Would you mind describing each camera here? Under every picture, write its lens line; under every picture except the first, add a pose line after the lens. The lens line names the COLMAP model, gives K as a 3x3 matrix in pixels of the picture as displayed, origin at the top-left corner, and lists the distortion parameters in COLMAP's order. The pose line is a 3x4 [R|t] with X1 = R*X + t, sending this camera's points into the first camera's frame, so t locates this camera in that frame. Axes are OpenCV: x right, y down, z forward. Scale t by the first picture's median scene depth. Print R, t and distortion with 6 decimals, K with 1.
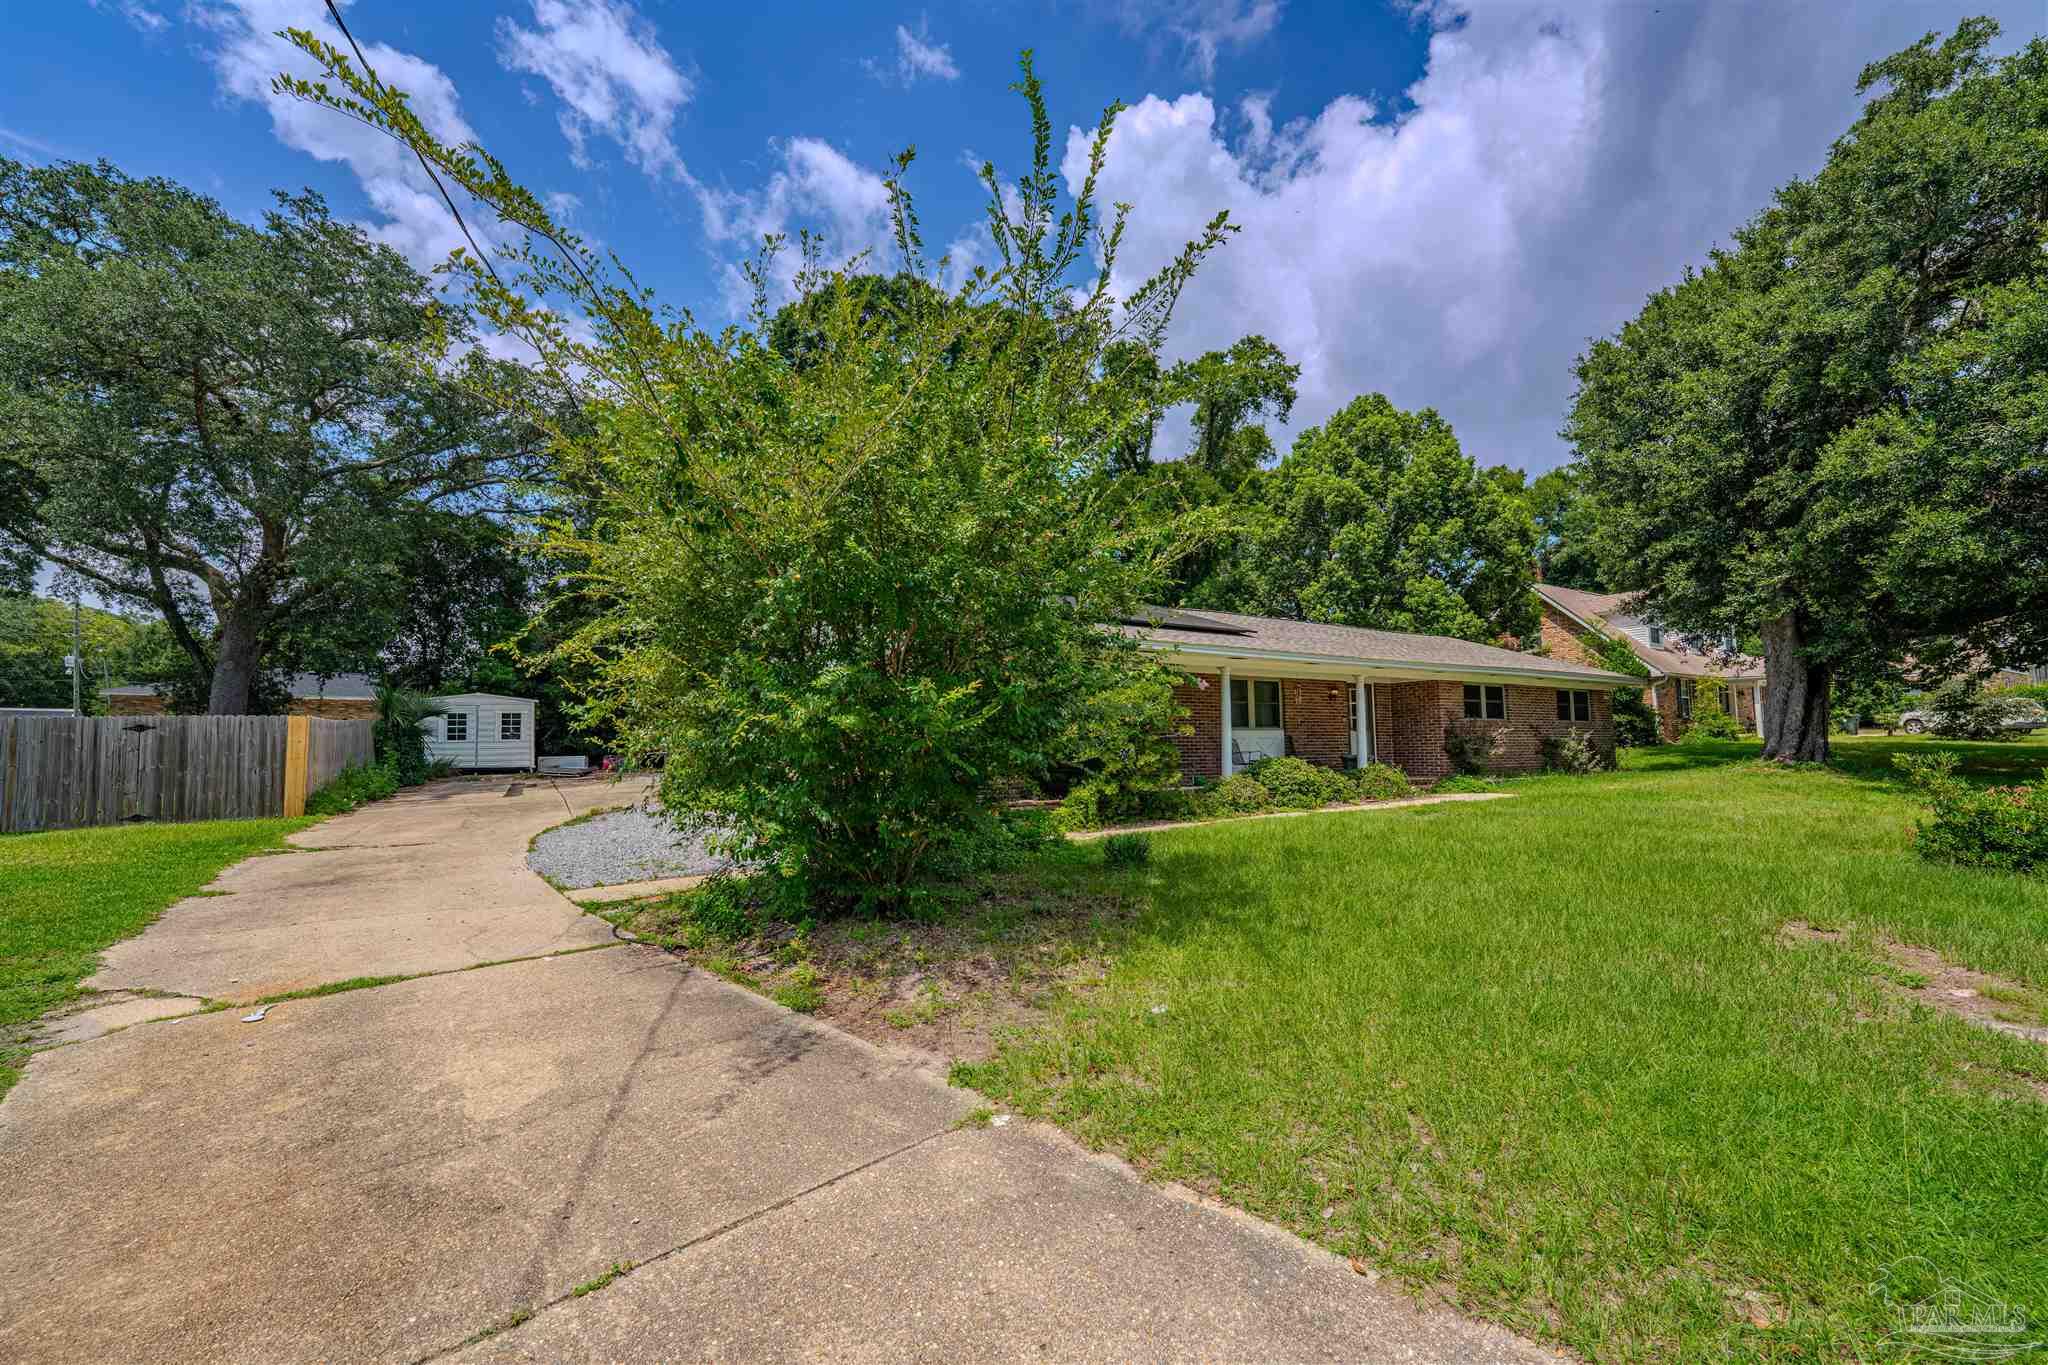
lens RADIAL K [[836.7, 0, 1021.0], [0, 836.7, 682.4], [0, 0, 1]] dist [-0.002726, -0.000431]
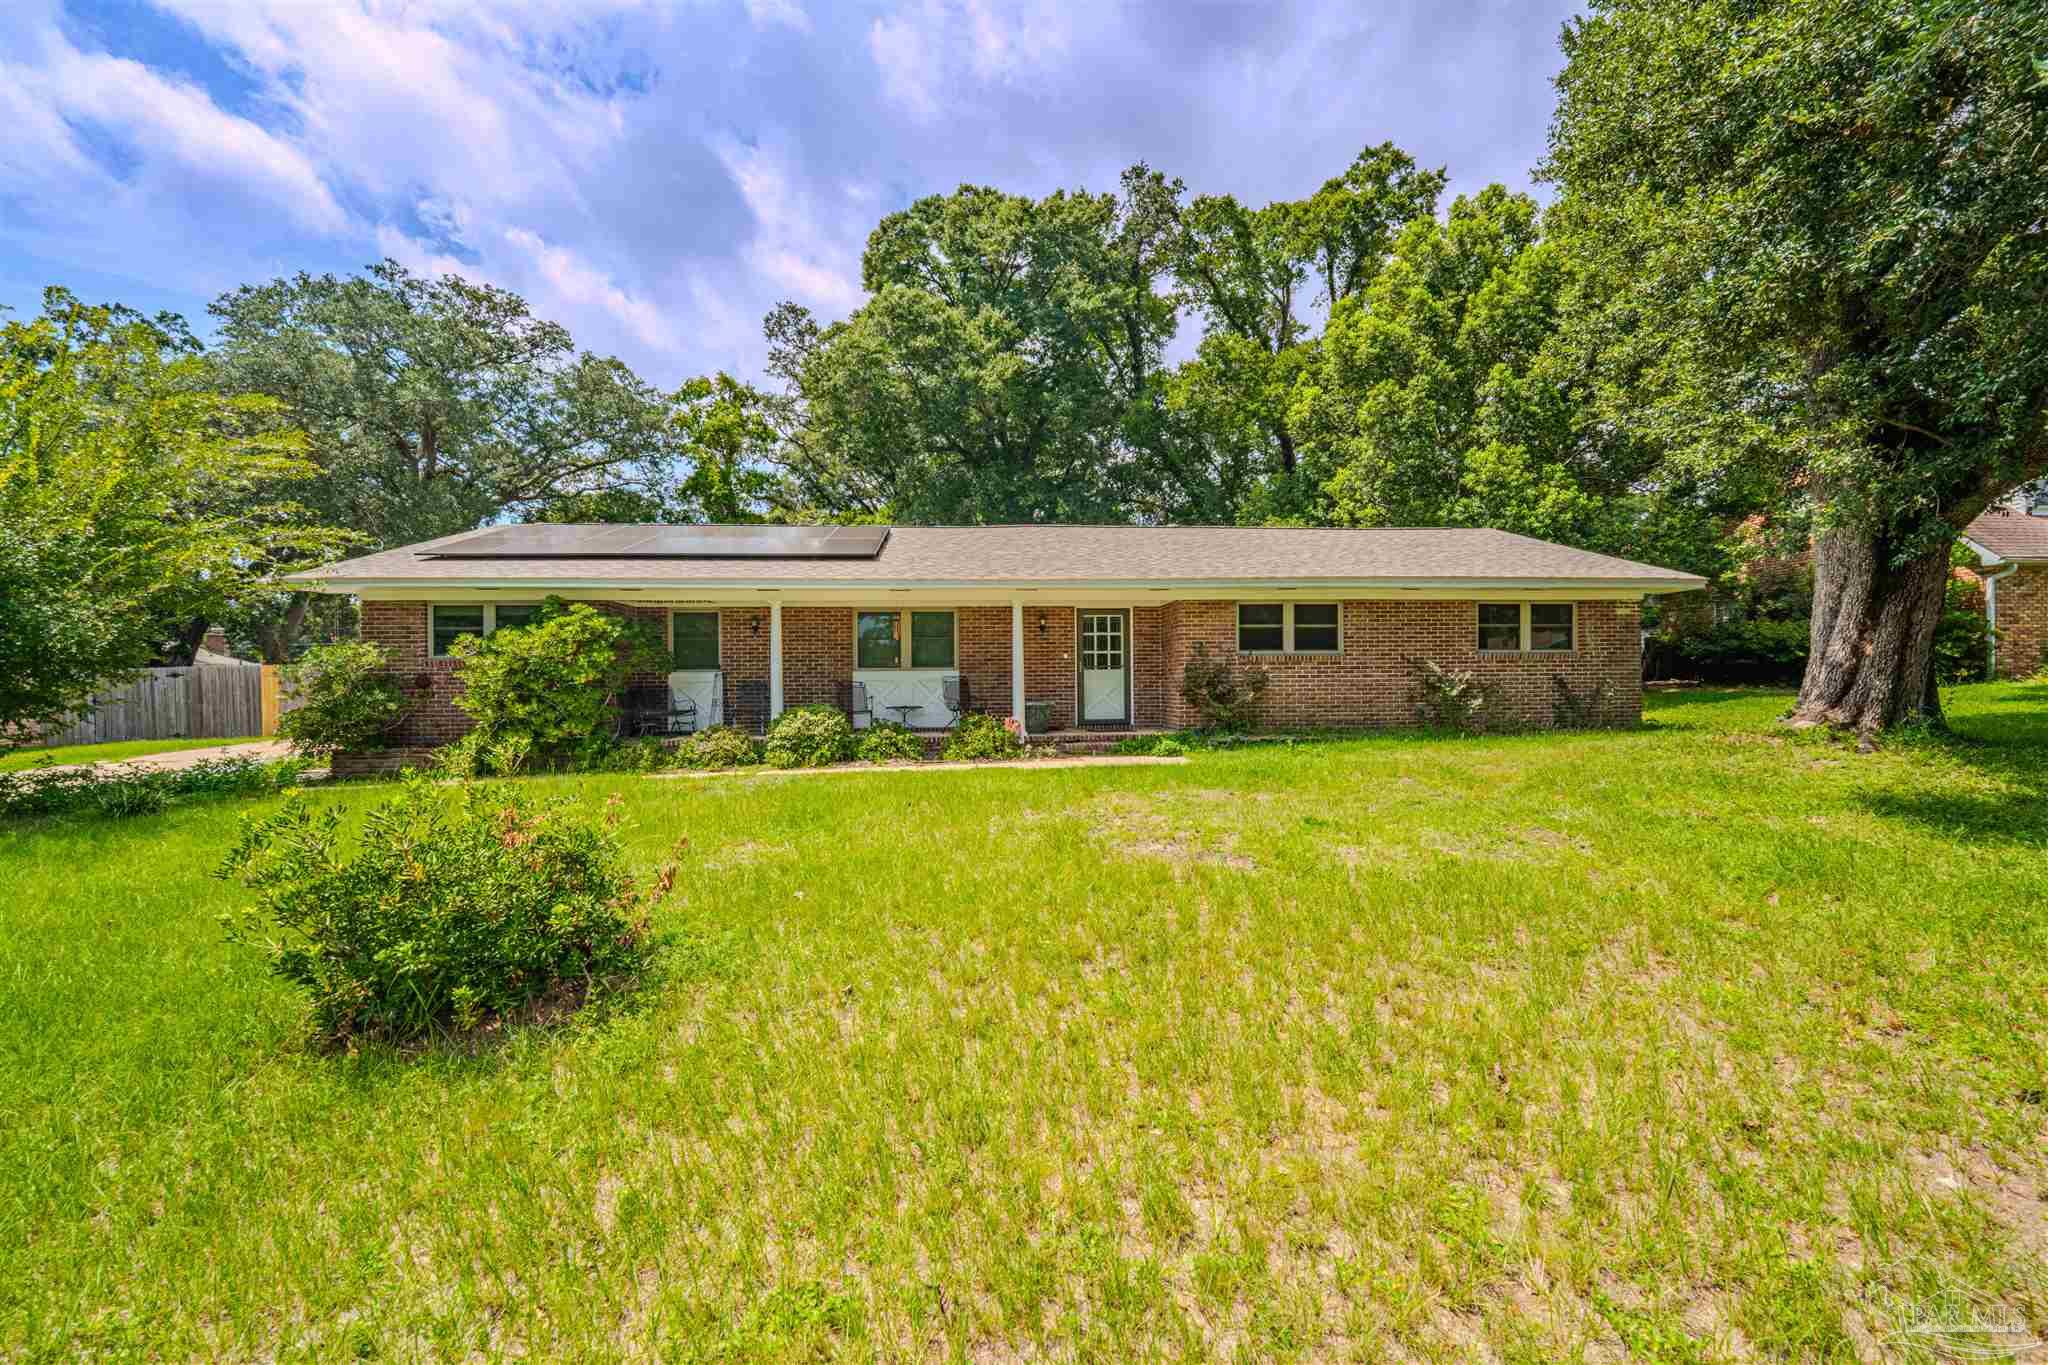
lens RADIAL K [[836.7, 0, 1023.8], [0, 836.7, 673.4], [0, 0, 1]] dist [-0.002726, -0.000431]
pose [[0.884094, -0.002835, -0.467300, 0.505606], [0.036929, 0.997278, 0.063816, 0.006709], [0.465847, -0.073677, 0.881793, 0.207317]]
